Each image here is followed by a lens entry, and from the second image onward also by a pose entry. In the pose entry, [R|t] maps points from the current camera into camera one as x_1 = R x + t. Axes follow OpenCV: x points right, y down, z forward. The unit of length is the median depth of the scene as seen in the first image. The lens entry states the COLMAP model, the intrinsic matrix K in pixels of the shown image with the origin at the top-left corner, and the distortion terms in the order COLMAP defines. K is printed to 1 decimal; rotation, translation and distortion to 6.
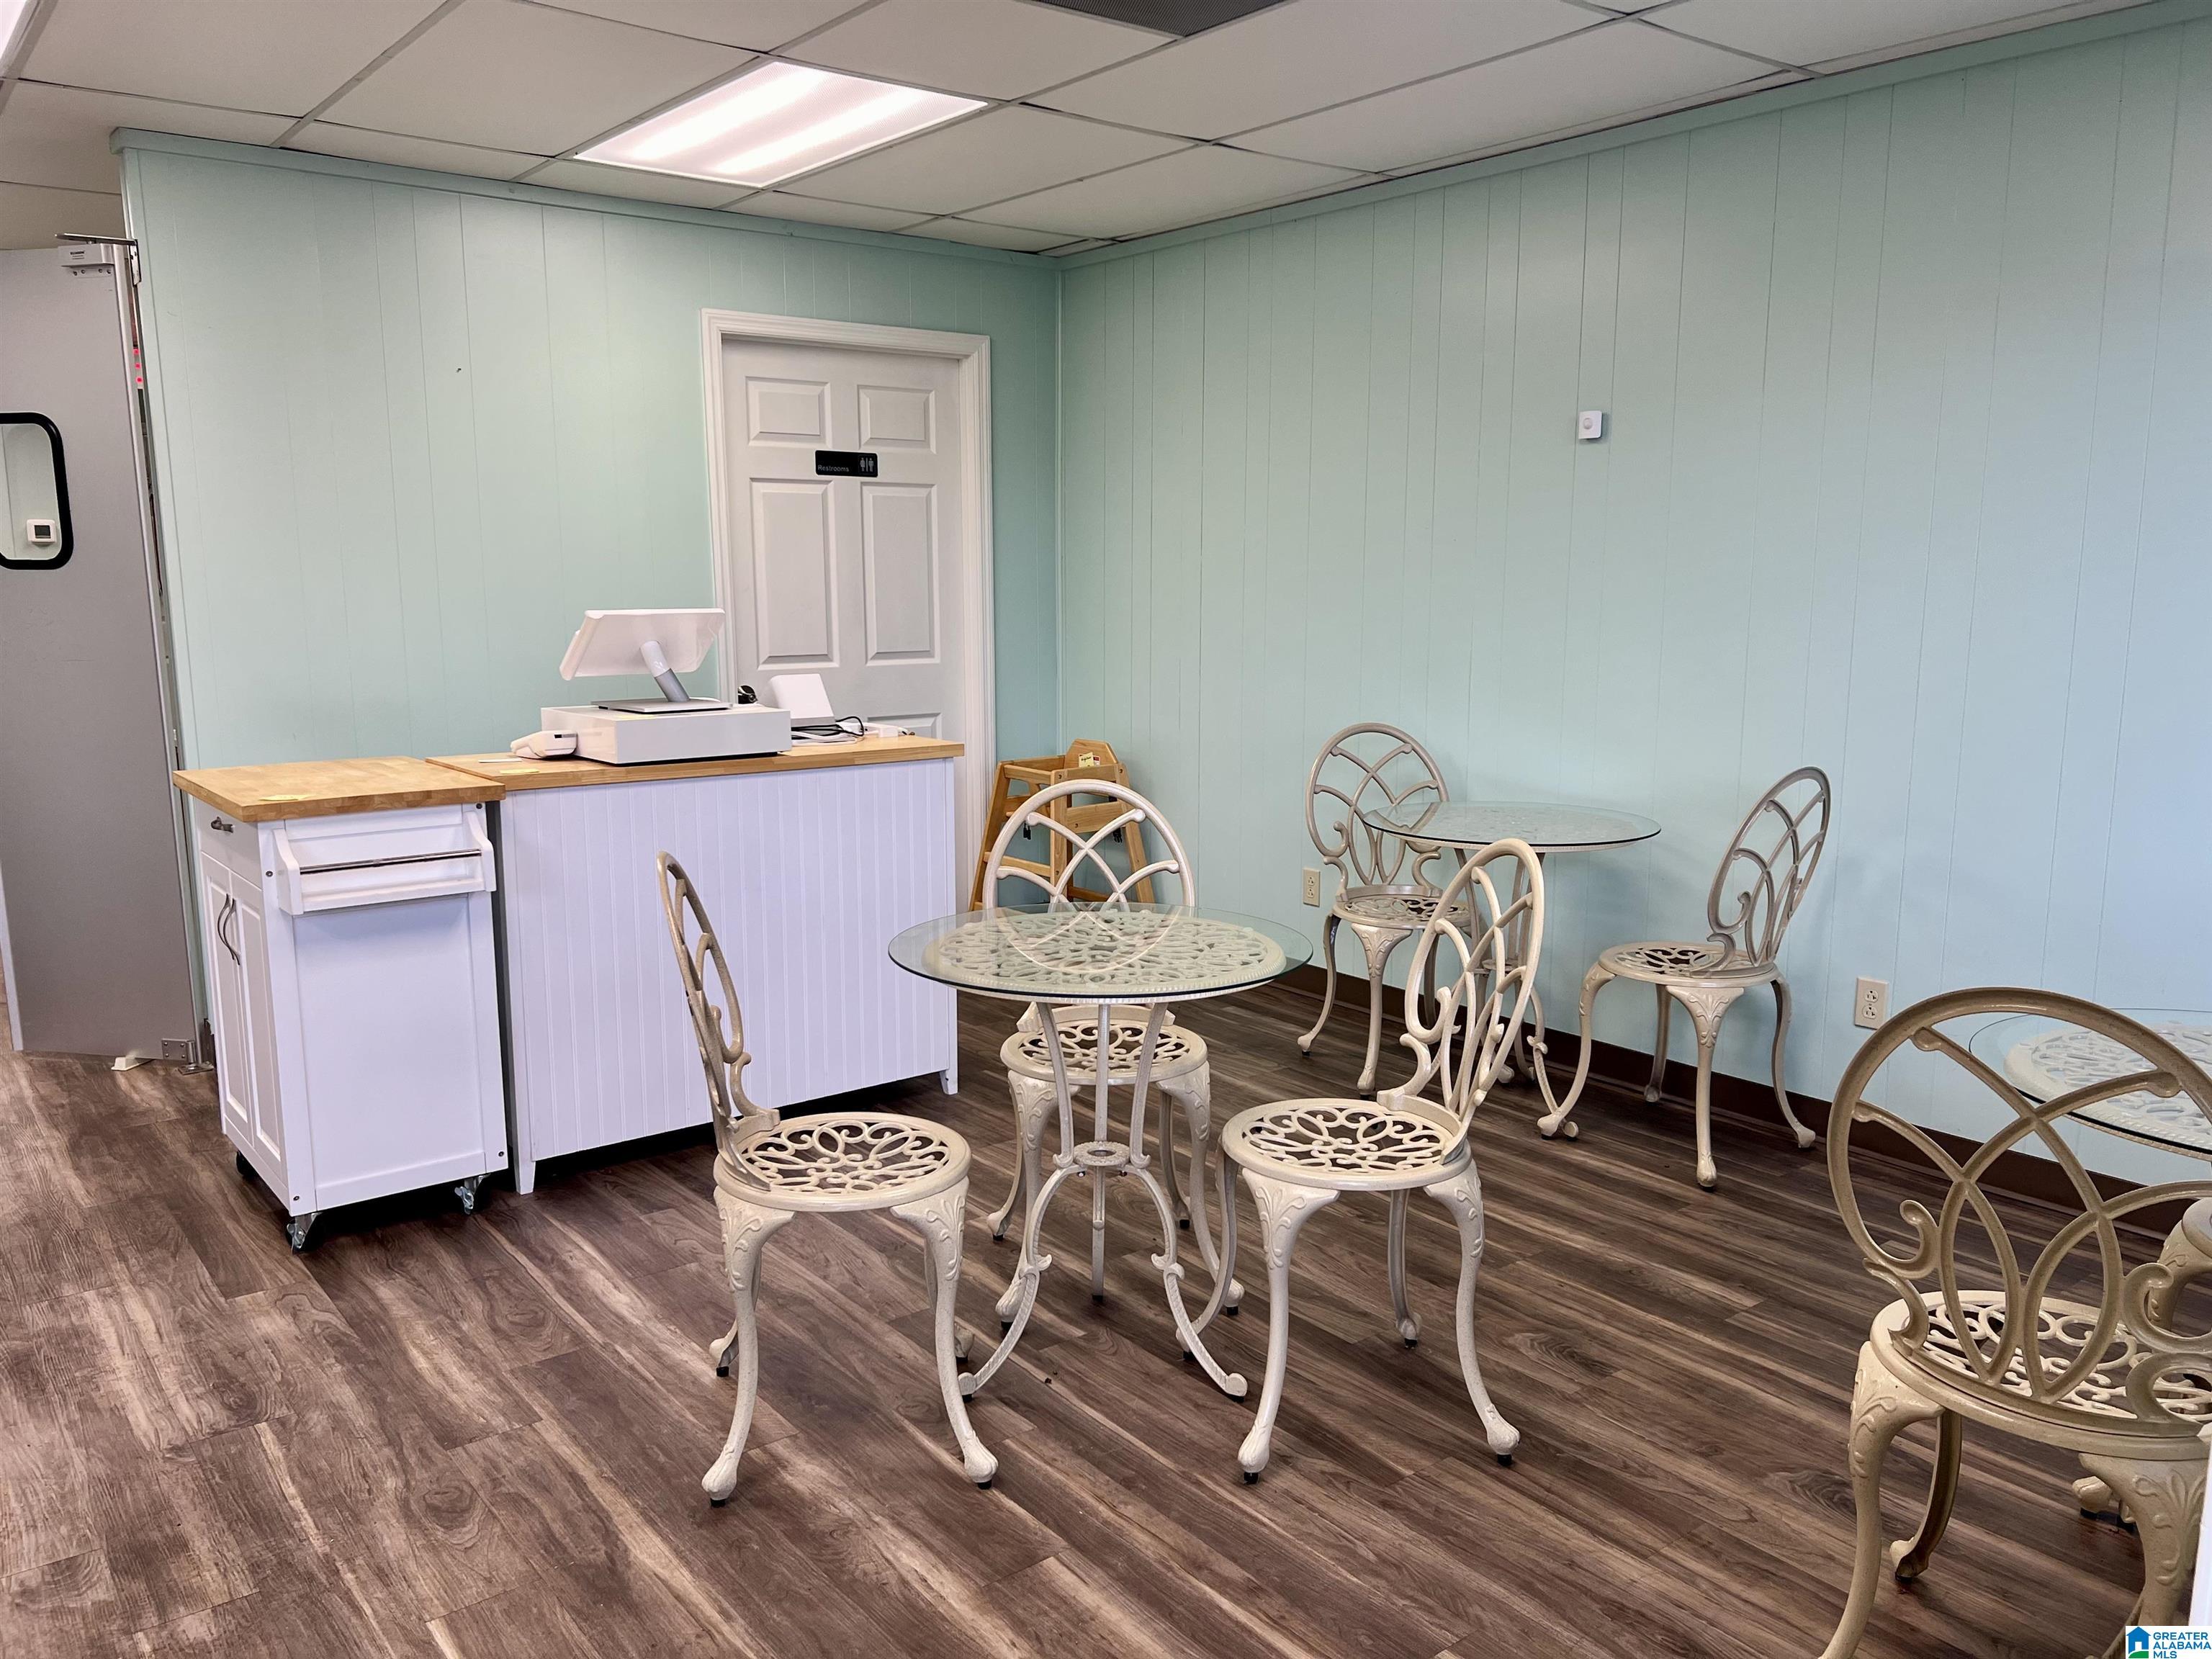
lens RADIAL K [[1671.1, 0, 1097.8], [0, 1671.1, 831.4], [0, 0, 1]] dist [0.058906, -0.067253]
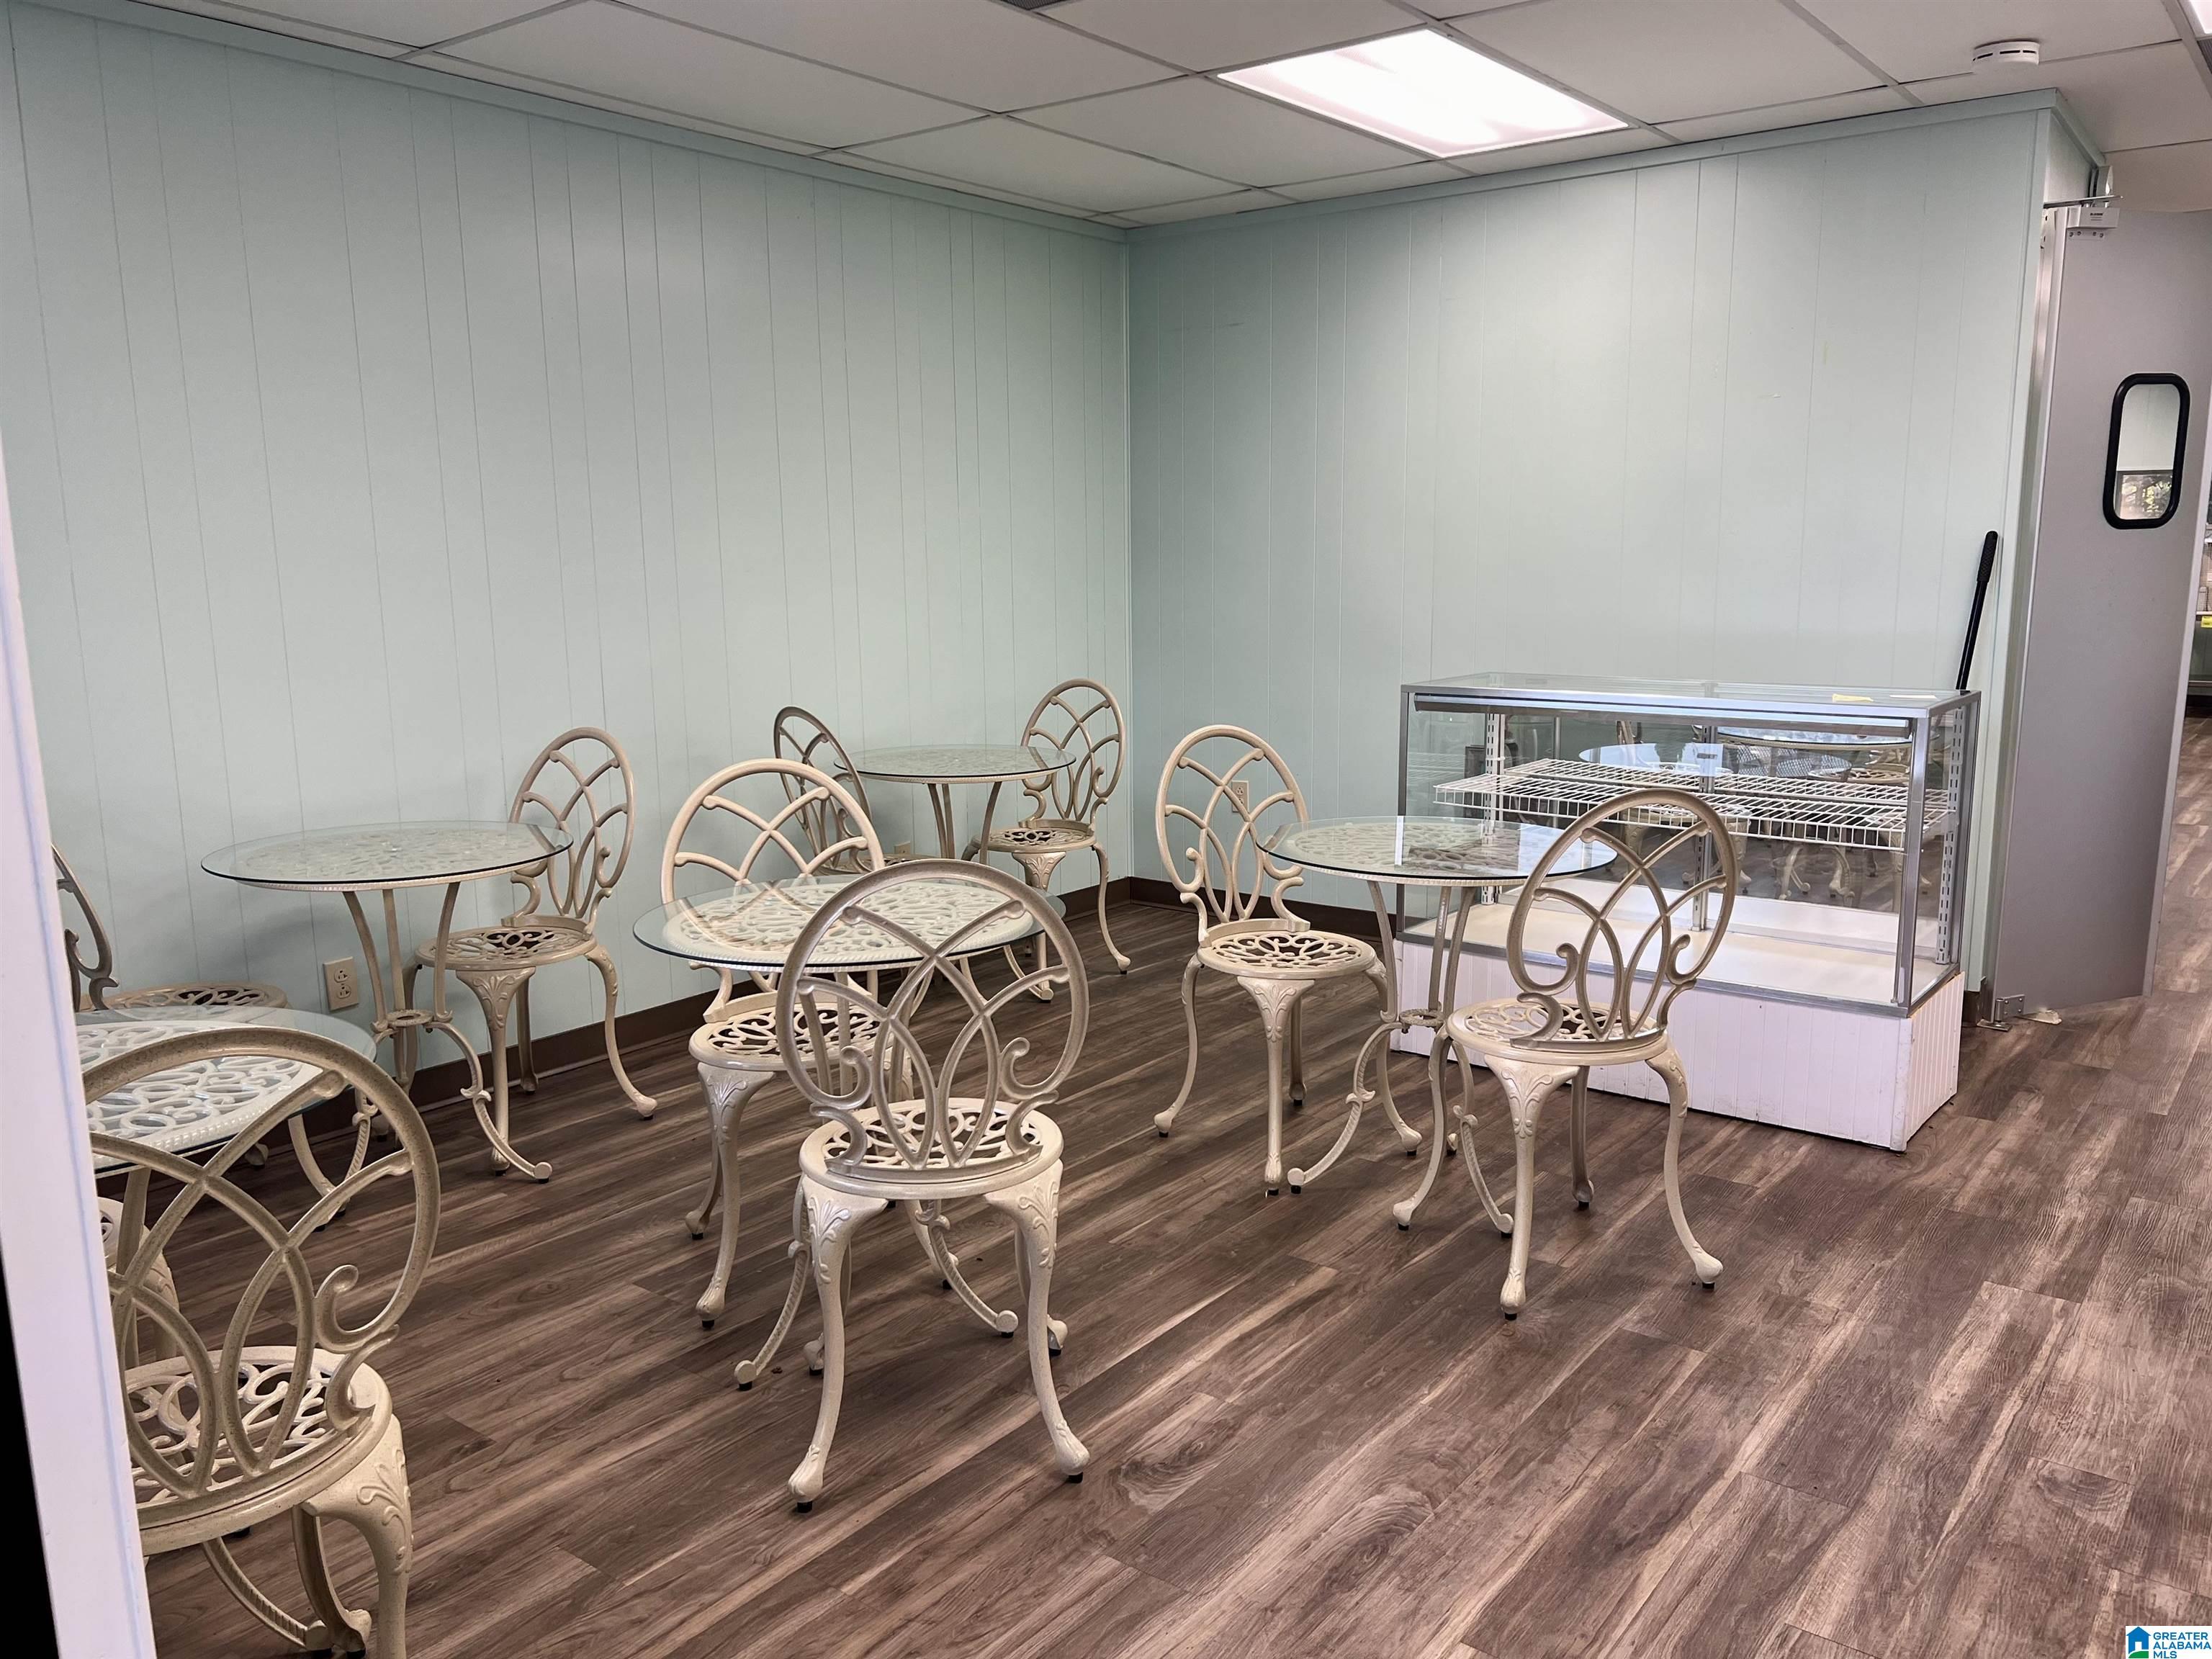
lens RADIAL K [[1671.1, 0, 1097.8], [0, 1671.1, 831.4], [0, 0, 1]] dist [0.058906, -0.067253]
pose [[0.247043, 0.162967, -0.955202, 0.140235], [-0.142160, 0.981186, 0.130633, -0.006743], [0.958520, 0.103520, 0.265562, 0.073817]]
